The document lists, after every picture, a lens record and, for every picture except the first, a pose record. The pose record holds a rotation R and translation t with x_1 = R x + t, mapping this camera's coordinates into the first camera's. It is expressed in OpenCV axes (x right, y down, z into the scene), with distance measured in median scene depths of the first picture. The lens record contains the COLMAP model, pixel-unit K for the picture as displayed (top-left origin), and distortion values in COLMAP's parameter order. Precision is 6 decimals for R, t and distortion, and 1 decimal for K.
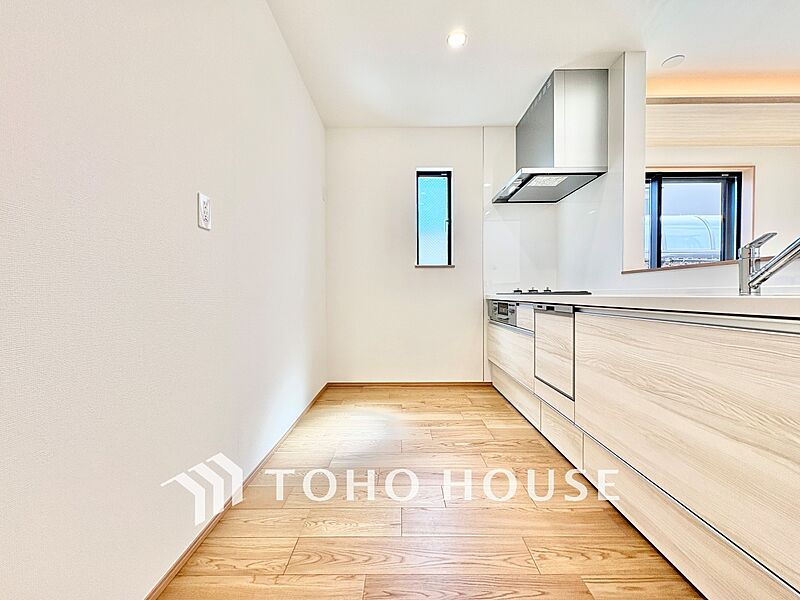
lens RADIAL K [[320.0, 0, 400.6], [0, 320.0, 299.7], [0, 0, 1]] dist [-0.003596, 0.002283]
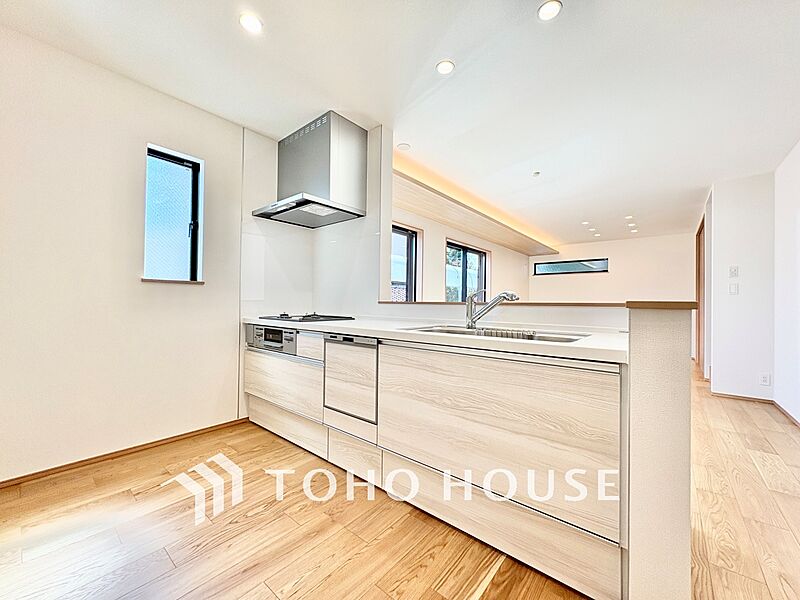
lens RADIAL K [[320.0, 0, 400.6], [0, 320.0, 299.7], [0, 0, 1]] dist [-0.003596, 0.002283]
pose [[0.637440, 0.021769, 0.770193, -0.175286], [-0.001915, 0.999642, -0.026670, -0.056769], [-0.770498, 0.015526, 0.637254, 0.147628]]
